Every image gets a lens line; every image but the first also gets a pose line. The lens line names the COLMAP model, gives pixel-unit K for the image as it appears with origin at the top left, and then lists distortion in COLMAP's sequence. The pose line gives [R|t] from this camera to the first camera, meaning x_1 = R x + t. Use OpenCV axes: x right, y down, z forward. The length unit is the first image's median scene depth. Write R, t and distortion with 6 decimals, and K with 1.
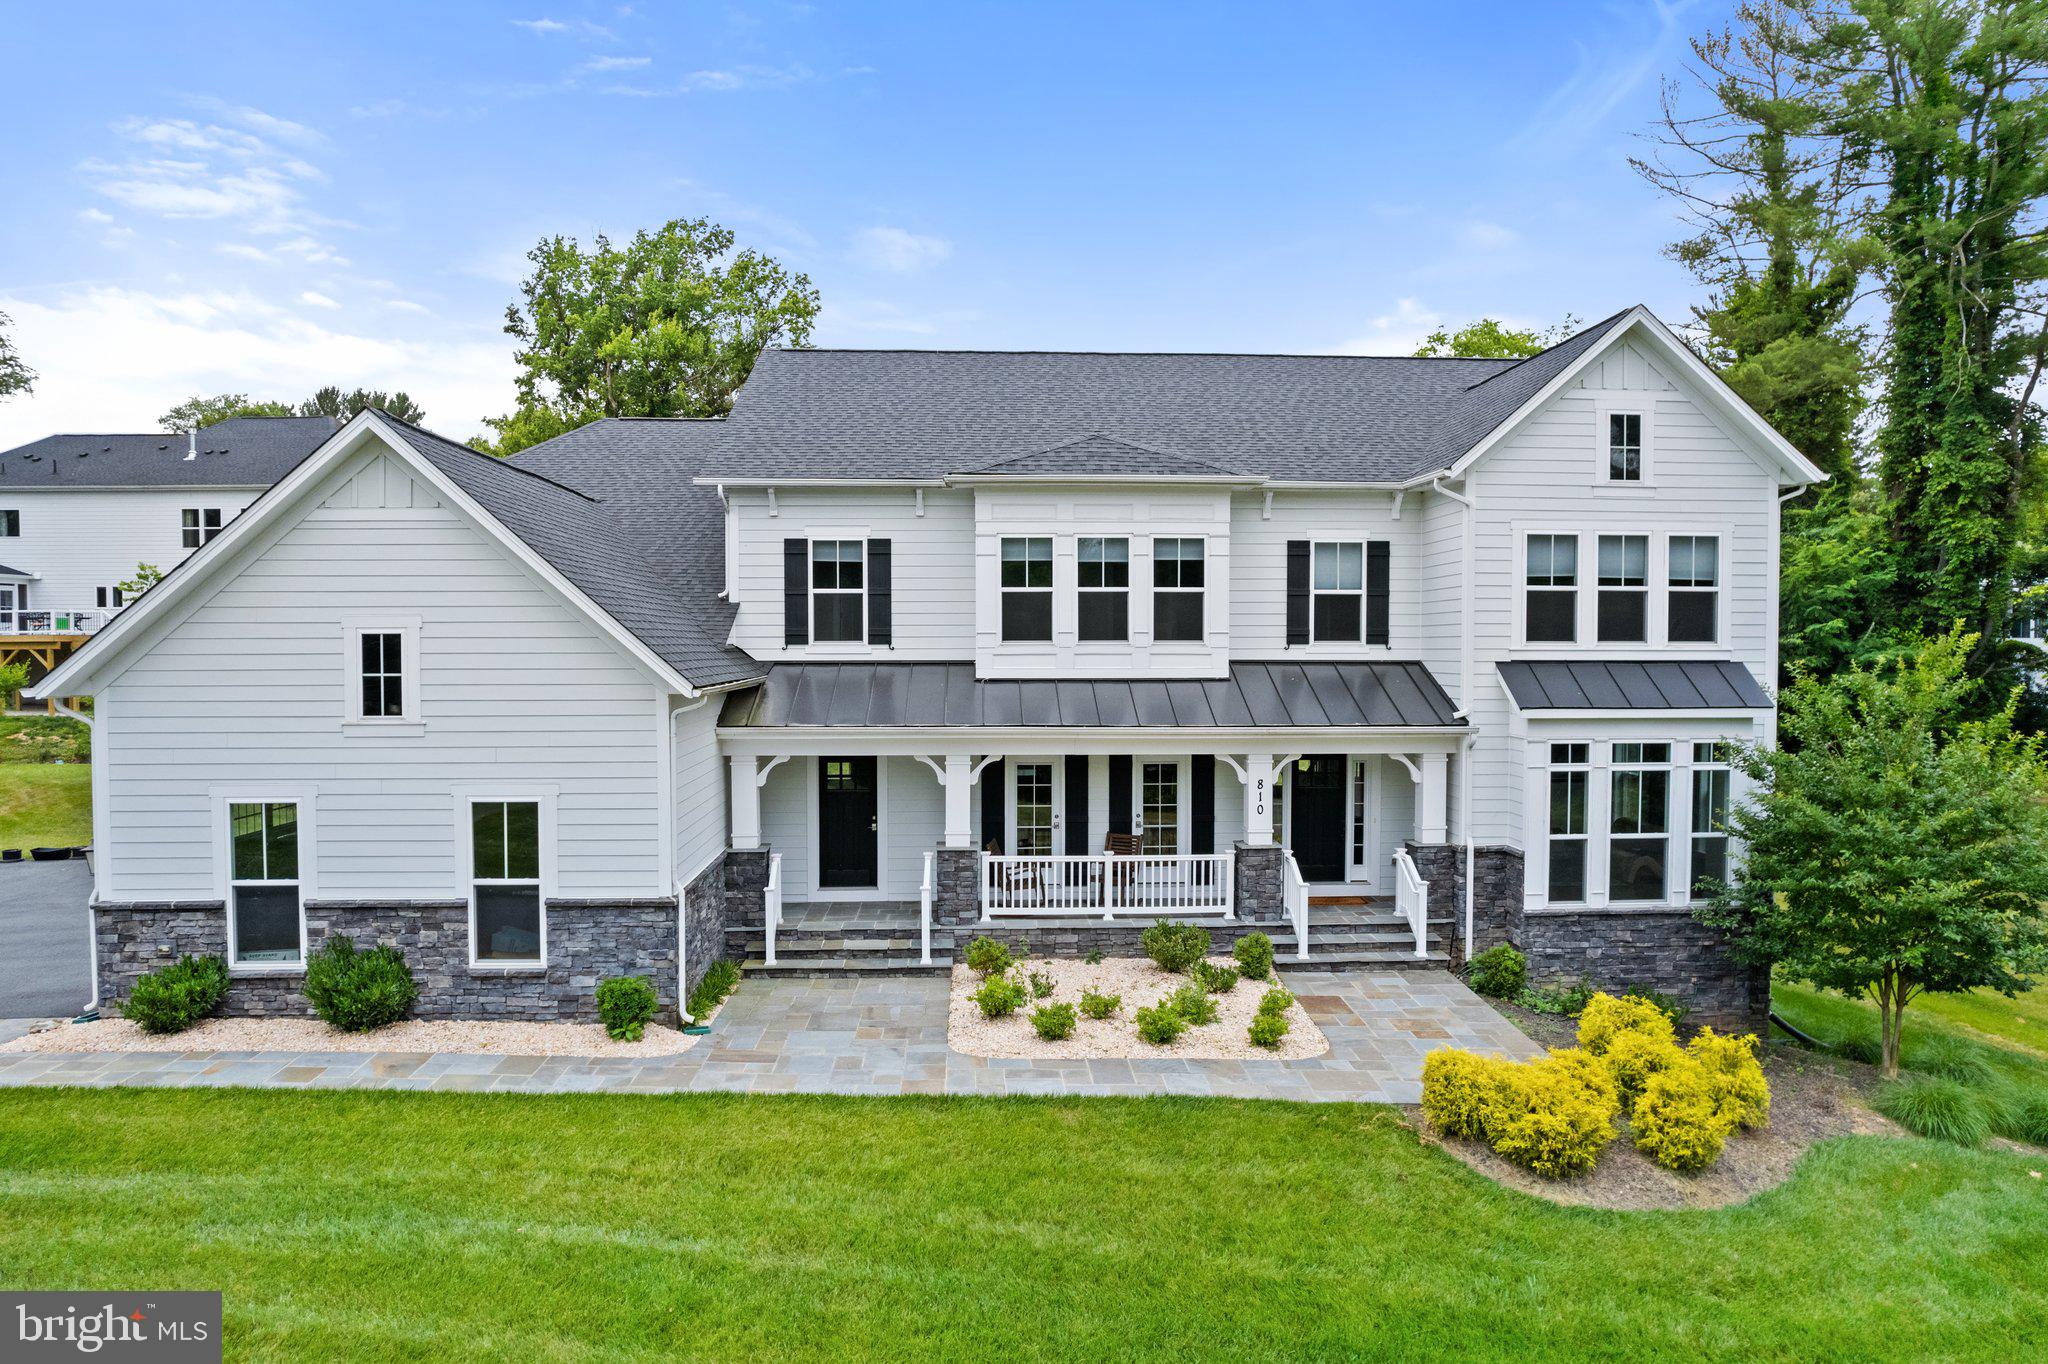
lens RADIAL K [[1314.7, 0, 1029.4], [0, 1314.7, 687.0], [0, 0, 1]] dist [-0.078657, 0.075624]
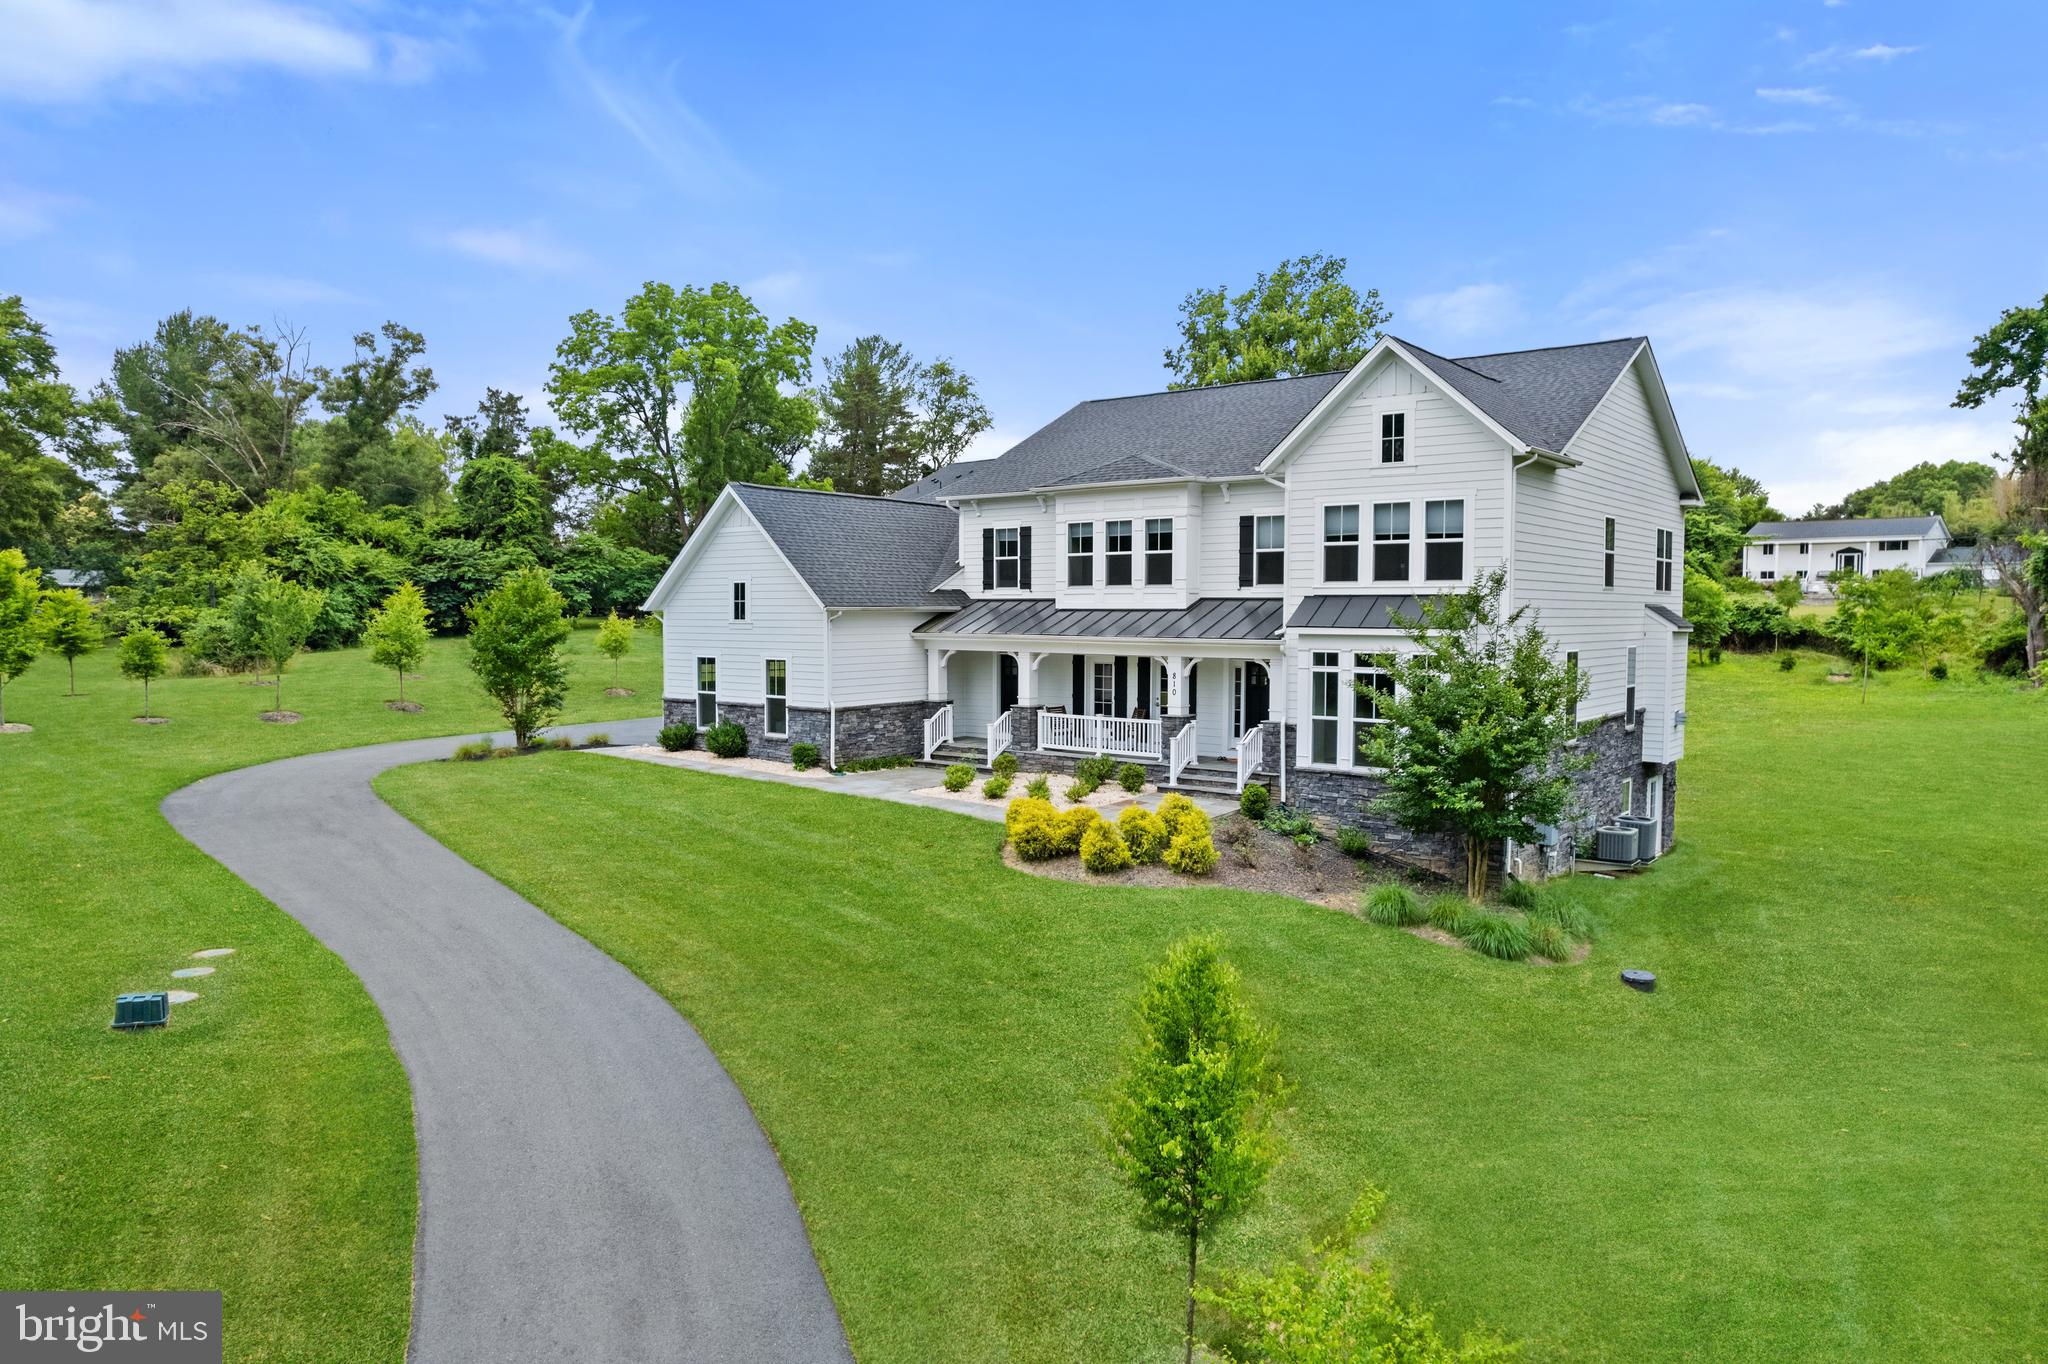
lens RADIAL K [[1305.2, 0, 1031.1], [0, 1305.2, 678.9], [0, 0, 1]] dist [-0.037559, 0.000880]
pose [[0.747486, 0.036616, -0.663268, 1.088347], [-0.024670, 0.999321, 0.027365, 0.040056], [0.663820, -0.004092, 0.747882, -0.276307]]
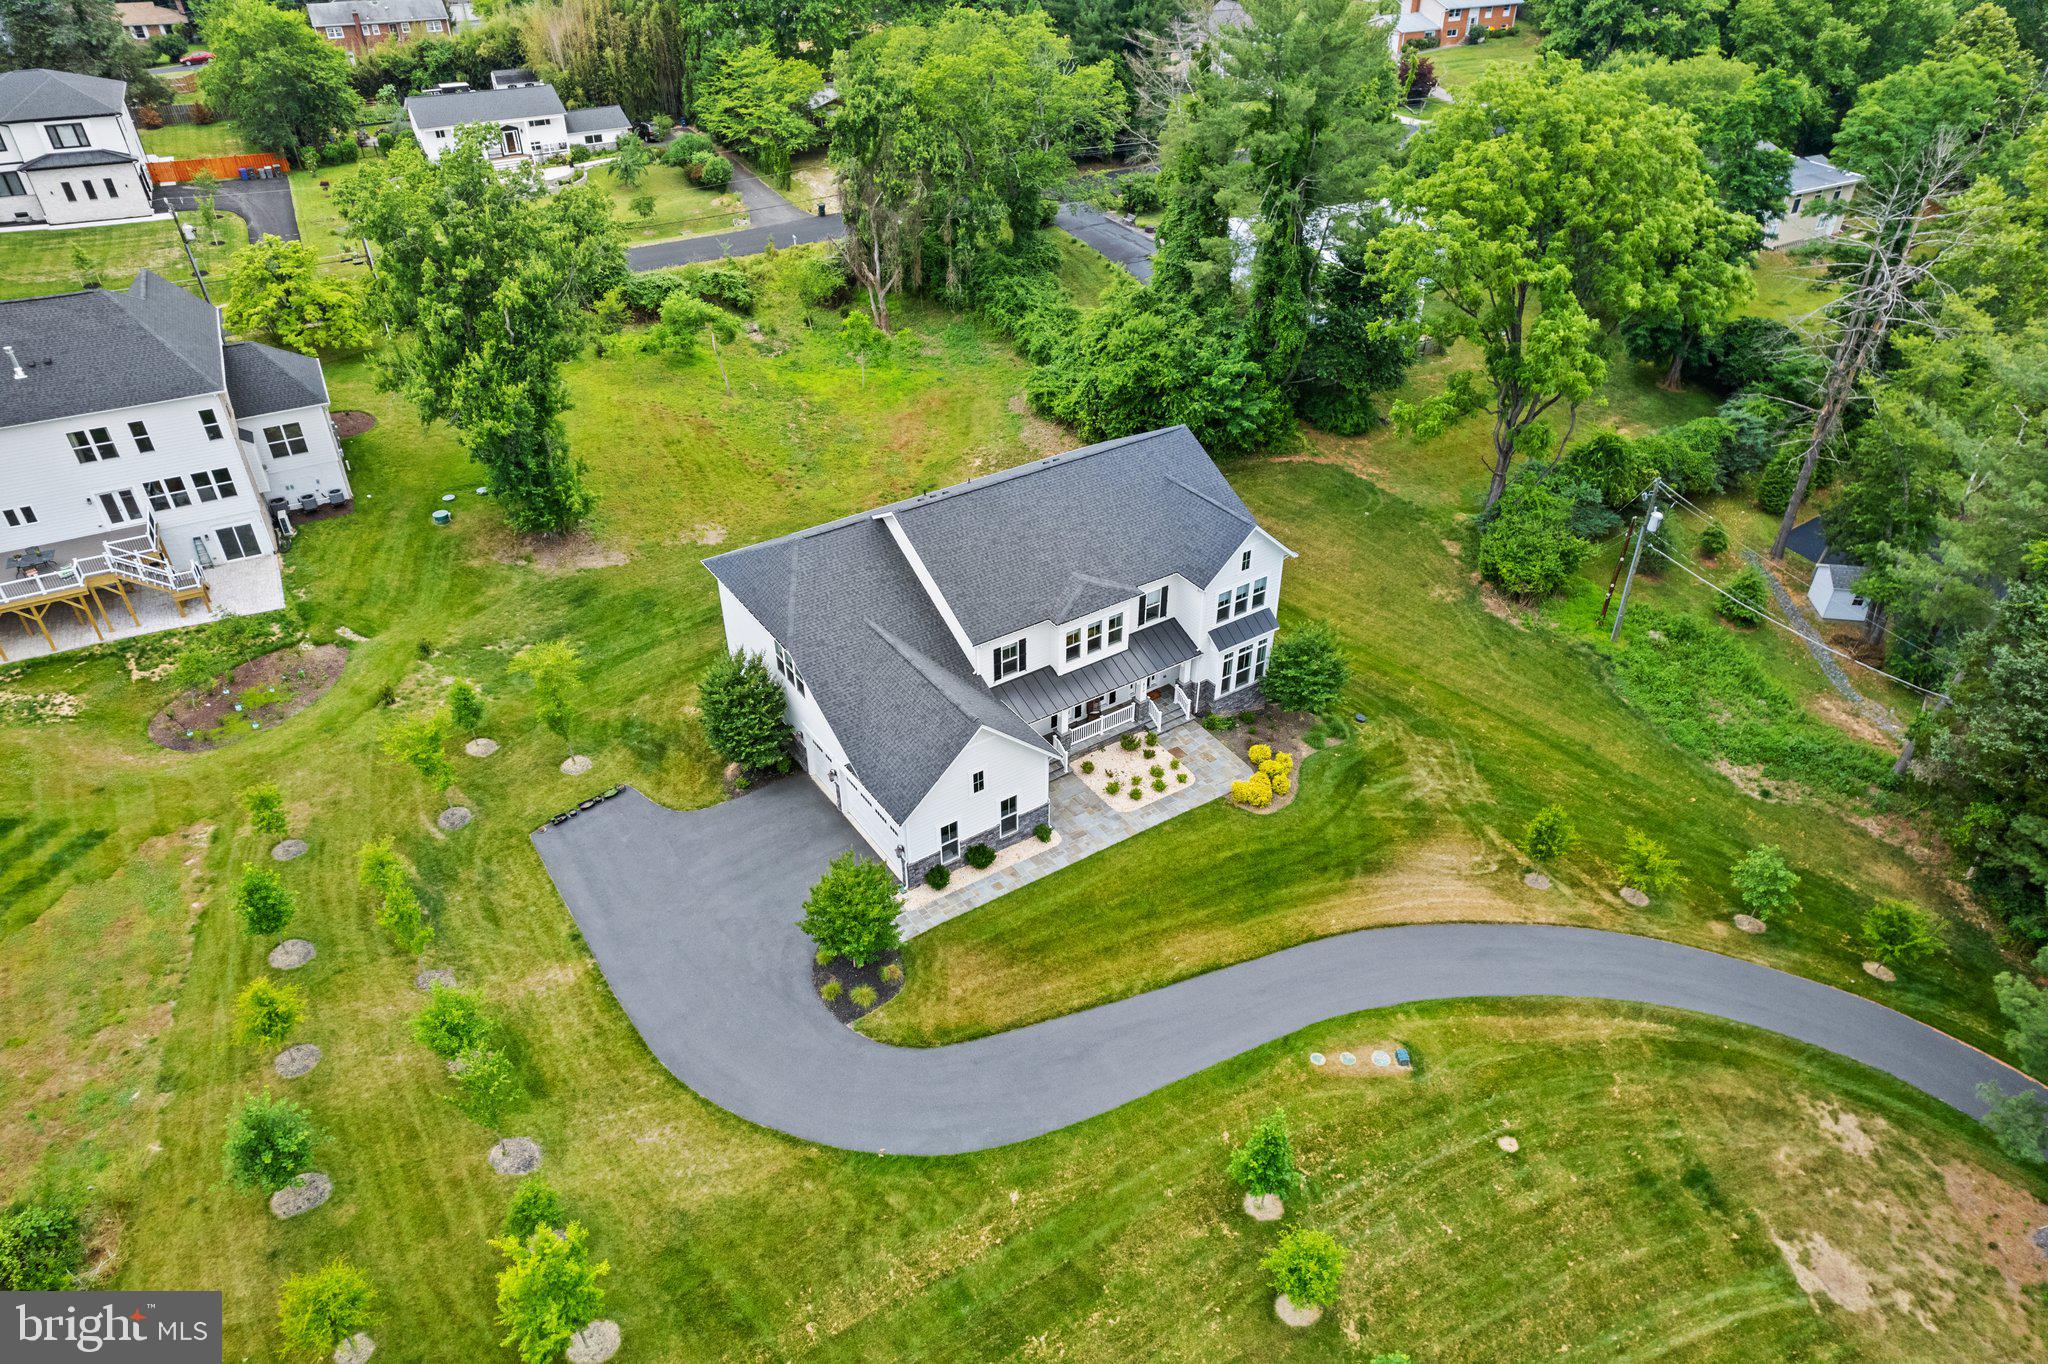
lens RADIAL K [[1314.7, 0, 1029.4], [0, 1314.7, 687.0], [0, 0, 1]] dist [-0.078657, 0.075624]
pose [[0.854702, -0.298084, 0.425008, -1.399110], [0.019749, 0.836786, 0.547174, -1.649979], [-0.518744, -0.459277, 0.721089, -1.124024]]
